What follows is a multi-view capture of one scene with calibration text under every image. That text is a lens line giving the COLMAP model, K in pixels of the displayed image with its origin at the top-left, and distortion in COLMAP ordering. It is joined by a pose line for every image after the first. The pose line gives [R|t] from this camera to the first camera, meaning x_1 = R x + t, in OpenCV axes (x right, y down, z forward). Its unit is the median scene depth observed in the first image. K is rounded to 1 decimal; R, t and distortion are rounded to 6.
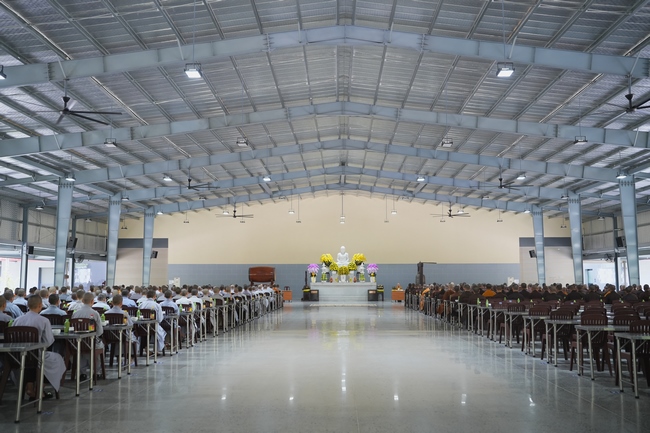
lens RADIAL K [[655.6, 0, 325.0], [0, 655.6, 216.5], [0, 0, 1]] dist [-0.114241, 0.367264]
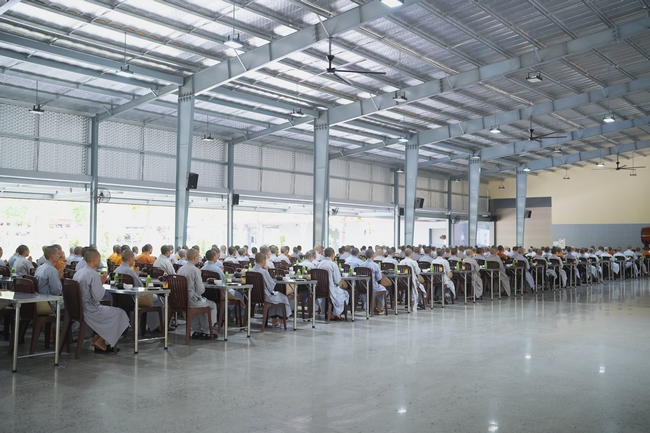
lens RADIAL K [[655.6, 0, 325.0], [0, 655.6, 216.5], [0, 0, 1]] dist [-0.114241, 0.367264]
pose [[0.796355, -0.014494, -0.604655, 0.087912], [0.049620, 0.997908, 0.041432, 0.009486], [0.602790, -0.062998, 0.795409, 0.084116]]
